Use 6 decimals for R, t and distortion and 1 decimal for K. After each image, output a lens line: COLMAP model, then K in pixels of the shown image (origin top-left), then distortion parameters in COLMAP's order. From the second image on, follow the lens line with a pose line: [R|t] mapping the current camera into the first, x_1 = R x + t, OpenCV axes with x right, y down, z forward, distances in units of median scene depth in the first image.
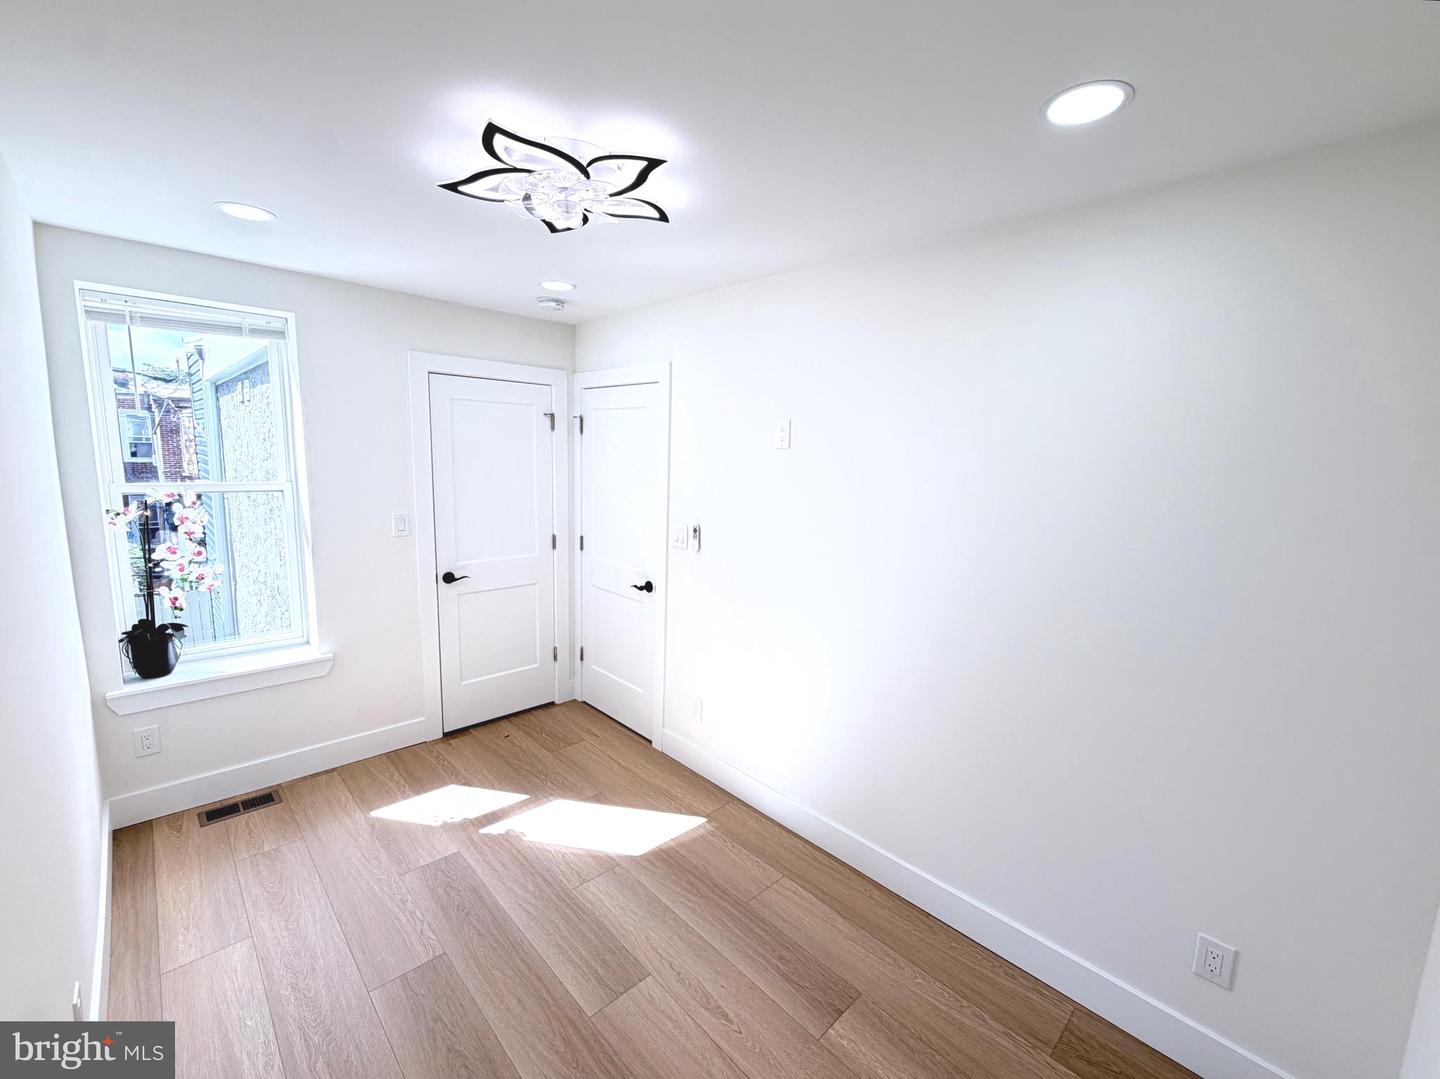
lens RADIAL K [[576.1, 0, 734.9], [0, 576.1, 538.3], [0, 0, 1]] dist [0.000834, -0.001043]
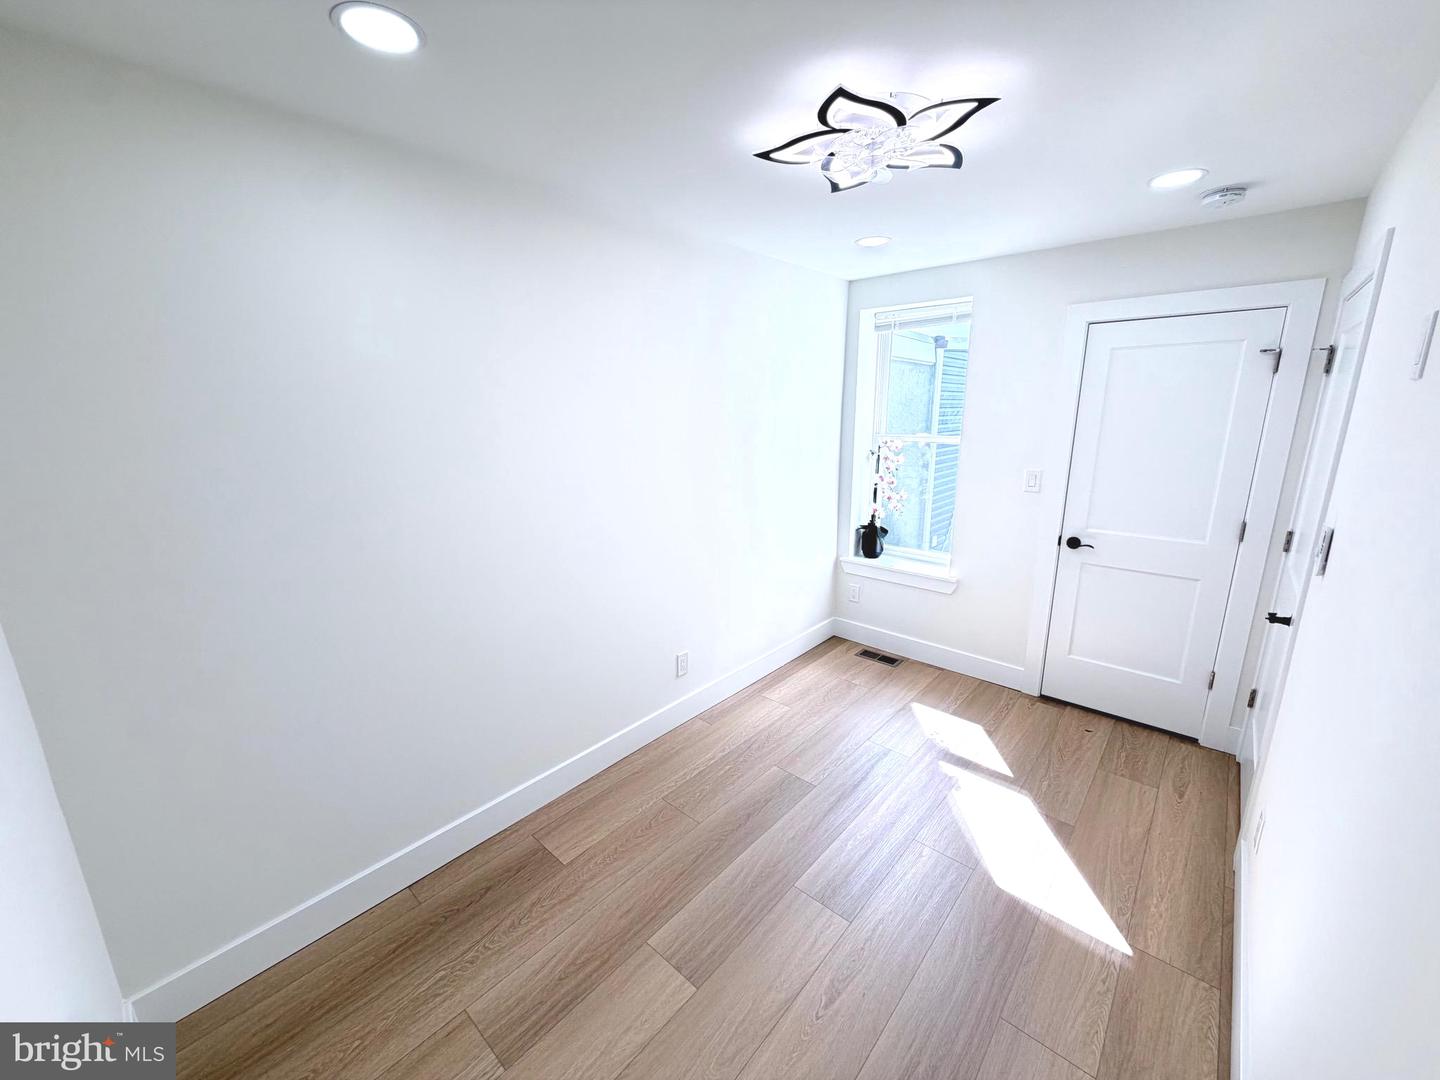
lens RADIAL K [[576.1, 0, 724.5], [0, 576.1, 542.0], [0, 0, 1]] dist [0.000834, -0.001043]
pose [[0.087688, 0.198520, -0.976166, 0.468536], [-0.135735, 0.973182, 0.185720, -0.038388], [0.986857, 0.116215, 0.112282, 0.397067]]
